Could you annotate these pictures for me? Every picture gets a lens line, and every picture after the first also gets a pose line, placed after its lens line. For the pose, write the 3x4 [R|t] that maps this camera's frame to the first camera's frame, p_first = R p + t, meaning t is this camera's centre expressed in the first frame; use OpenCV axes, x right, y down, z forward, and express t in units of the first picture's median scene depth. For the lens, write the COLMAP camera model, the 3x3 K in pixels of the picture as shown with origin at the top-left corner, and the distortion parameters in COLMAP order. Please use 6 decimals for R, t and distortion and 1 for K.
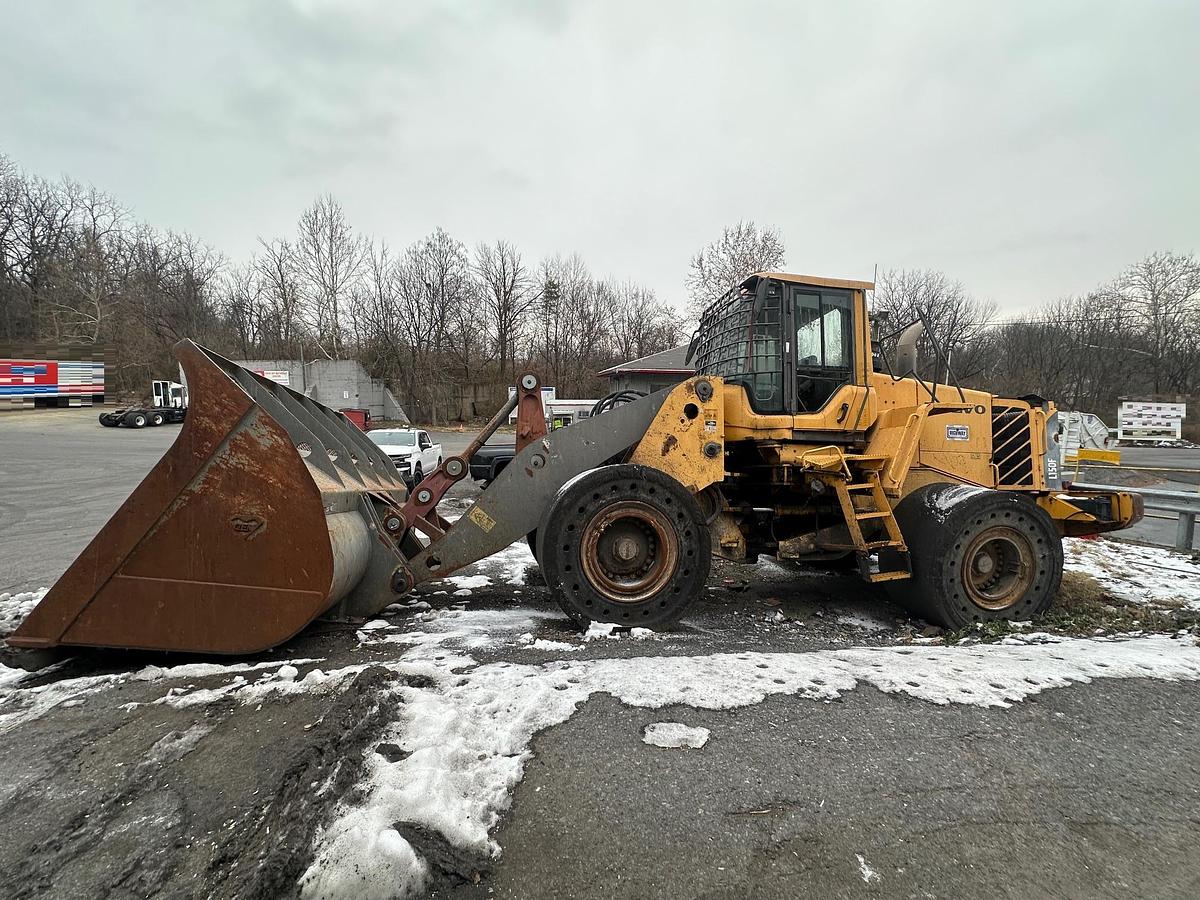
lens RADIAL K [[506.1, 0, 600.0], [0, 506.1, 450.0], [0, 0, 1]] dist [-0.001037, 0.000024]
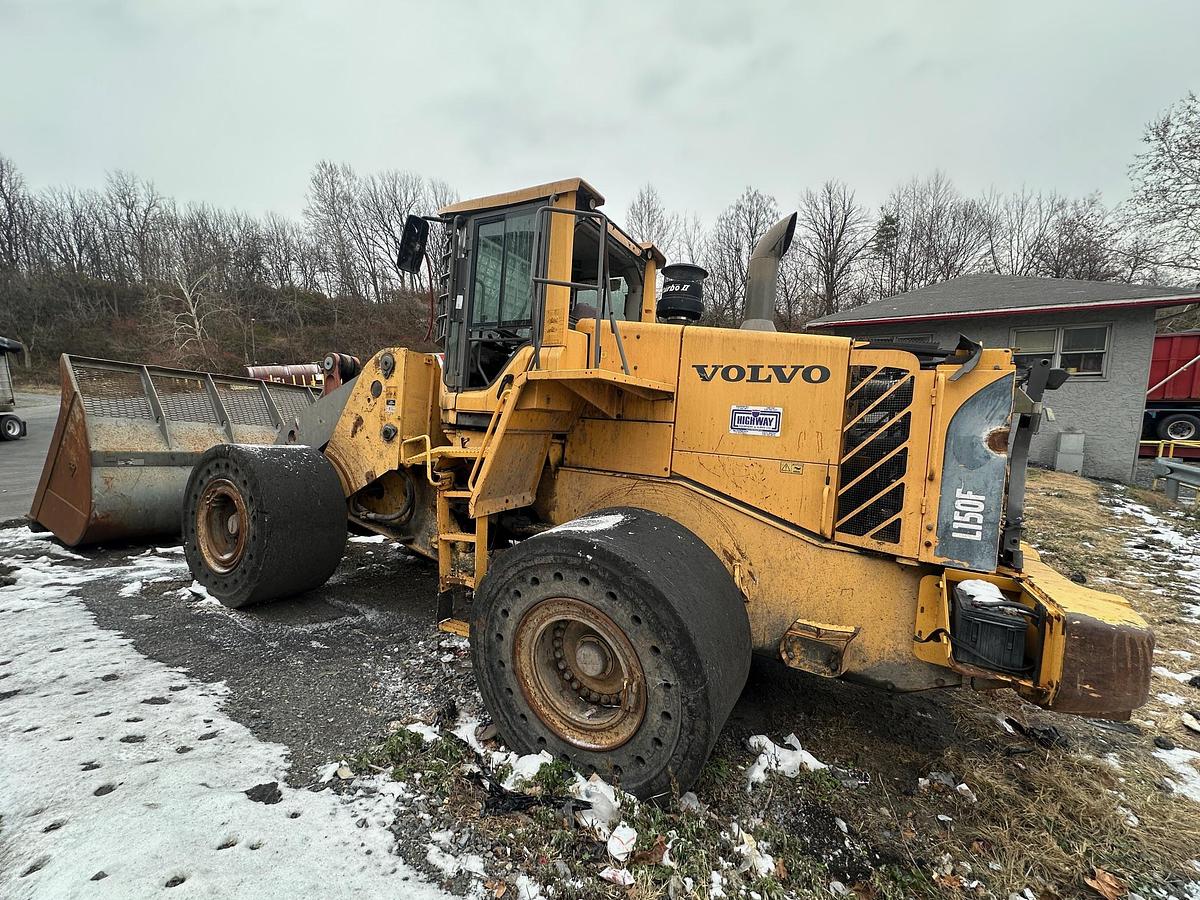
lens RADIAL K [[506.1, 0, 600.0], [0, 506.1, 450.0], [0, 0, 1]] dist [-0.001037, 0.000024]
pose [[0.761192, 0.065819, -0.645178, 1.087591], [-0.023258, 0.996967, 0.074267, -0.045621], [0.648110, -0.041526, 0.760414, 0.579895]]
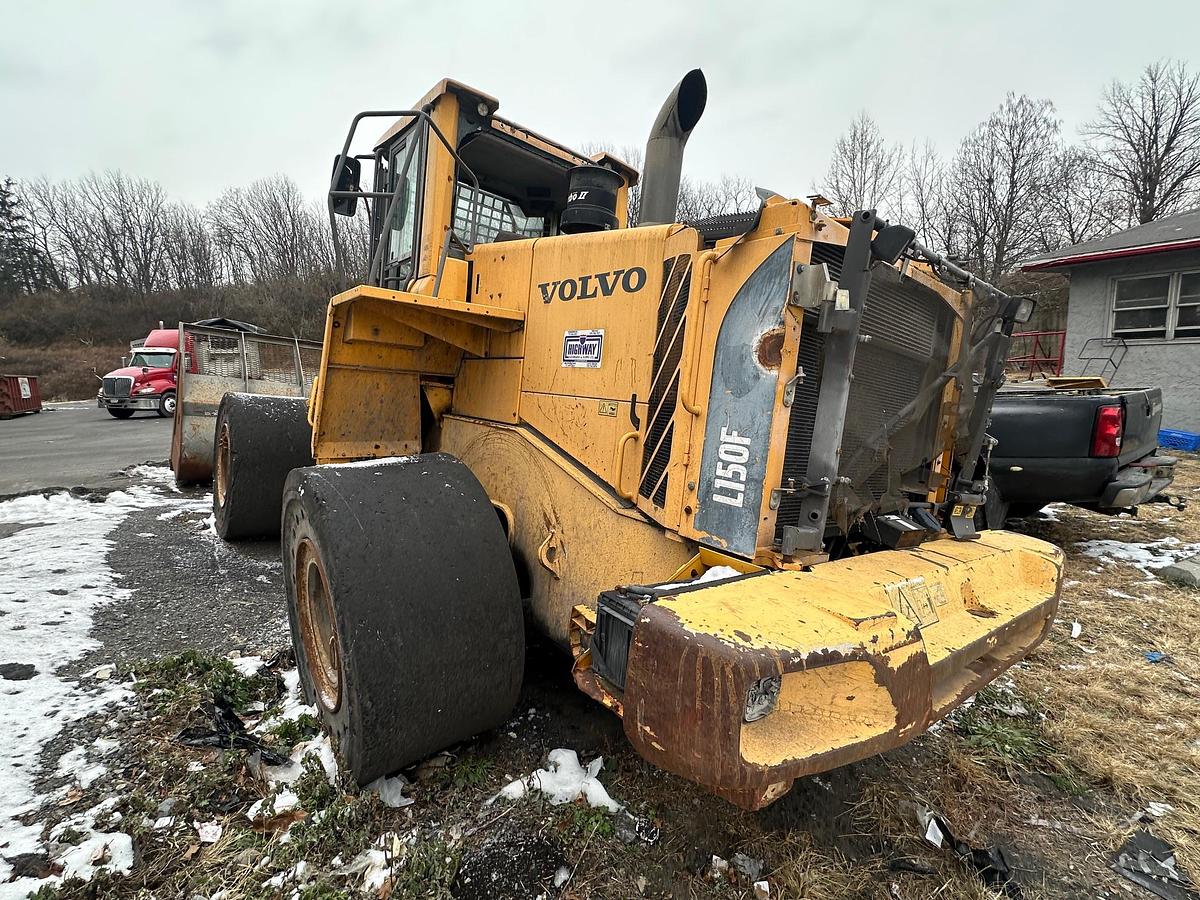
lens RADIAL K [[555.0, 0, 599.4], [0, 555.0, 452.0], [0, 0, 1]] dist [-0.000374, -0.000807]
pose [[0.476959, 0.110631, -0.871935, 1.306128], [-0.032572, 0.993590, 0.108249, -0.000254], [0.878322, -0.023230, 0.477505, 0.936883]]
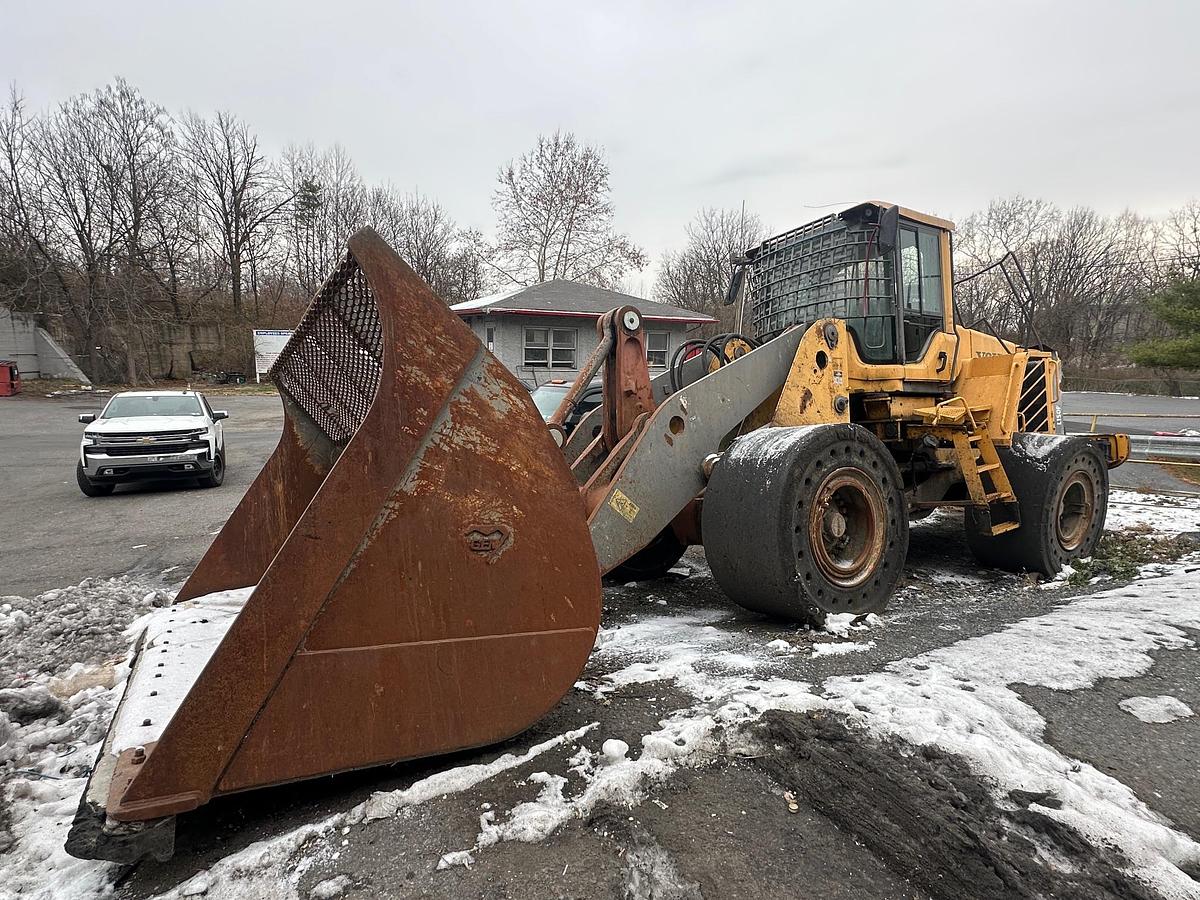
lens RADIAL K [[619.1, 0, 598.7], [0, 619.1, 451.6], [0, 0, 1]] dist [-0.000082, -0.000792]
pose [[0.930160, -0.052694, 0.363354, -0.564099], [0.029469, 0.997169, 0.069174, -0.006097], [-0.365971, -0.053635, 0.929080, 0.165543]]
